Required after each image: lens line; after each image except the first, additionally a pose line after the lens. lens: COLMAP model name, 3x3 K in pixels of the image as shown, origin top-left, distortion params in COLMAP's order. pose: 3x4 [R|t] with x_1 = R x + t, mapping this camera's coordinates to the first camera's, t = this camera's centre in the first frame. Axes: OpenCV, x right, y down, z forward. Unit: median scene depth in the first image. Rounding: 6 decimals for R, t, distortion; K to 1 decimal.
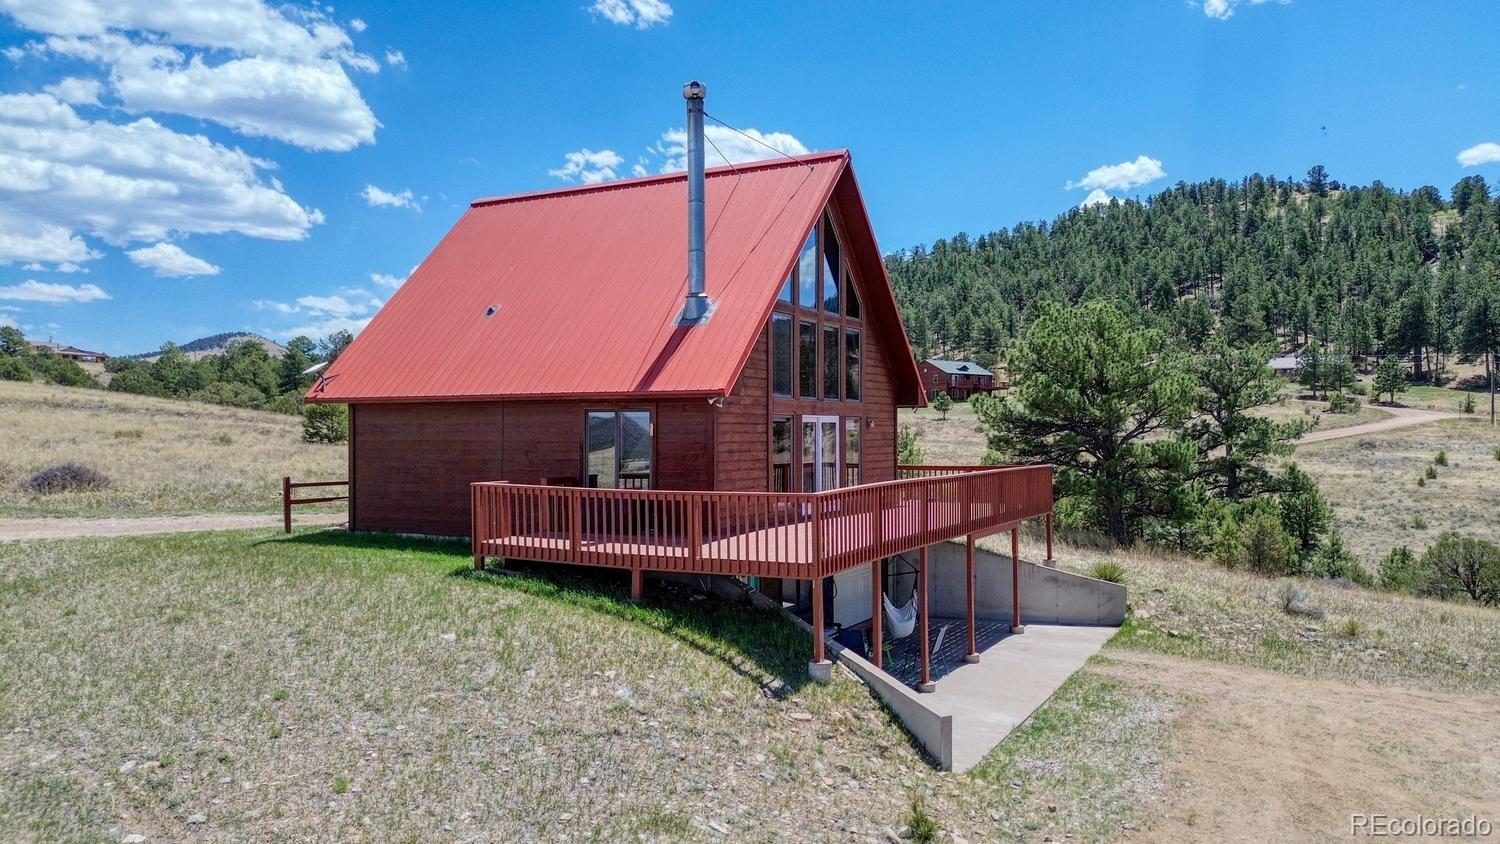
lens RADIAL K [[1091.8, 0, 745.6], [0, 1091.8, 485.6], [0, 0, 1]] dist [0.024644, -0.004036]
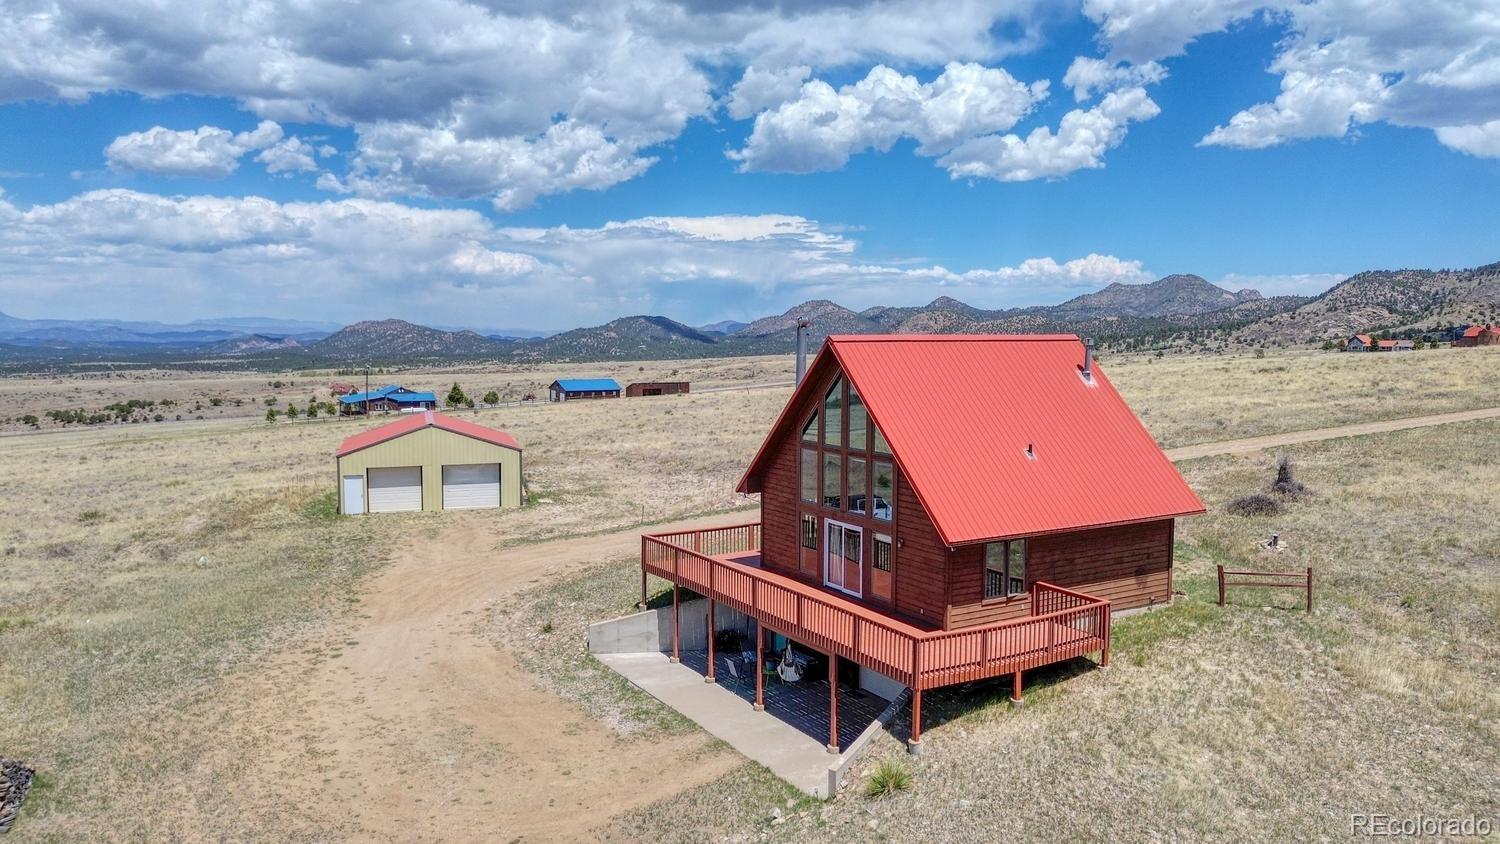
lens RADIAL K [[1108.9, 0, 750.0], [0, 1108.9, 422.0], [0, 0, 1]] dist [0.010521, 0.001953]
pose [[-0.512170, 0.082899, -0.854874, 0.064023], [-0.042358, 0.991682, 0.121543, -0.017276], [0.857839, 0.098461, -0.504398, 0.076561]]
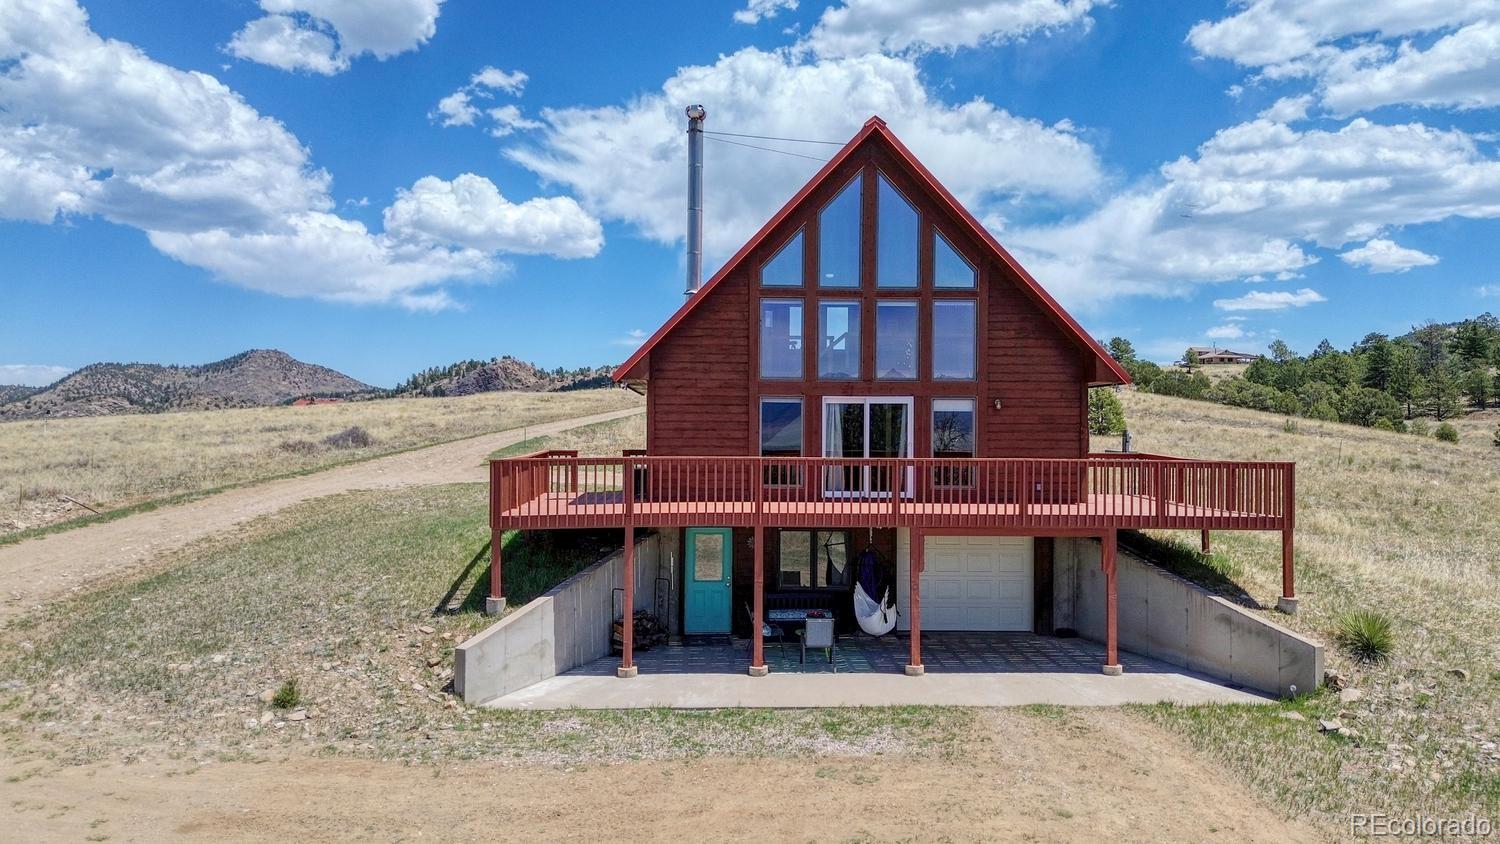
lens RADIAL K [[1108.9, 0, 750.0], [0, 1108.9, 422.0], [0, 0, 1]] dist [0.010521, 0.001953]
pose [[0.514799, 0.000900, -0.857310, 0.041063], [-0.050056, 0.998325, -0.029010, -0.000381], [0.855848, 0.057848, 0.513982, 0.019249]]
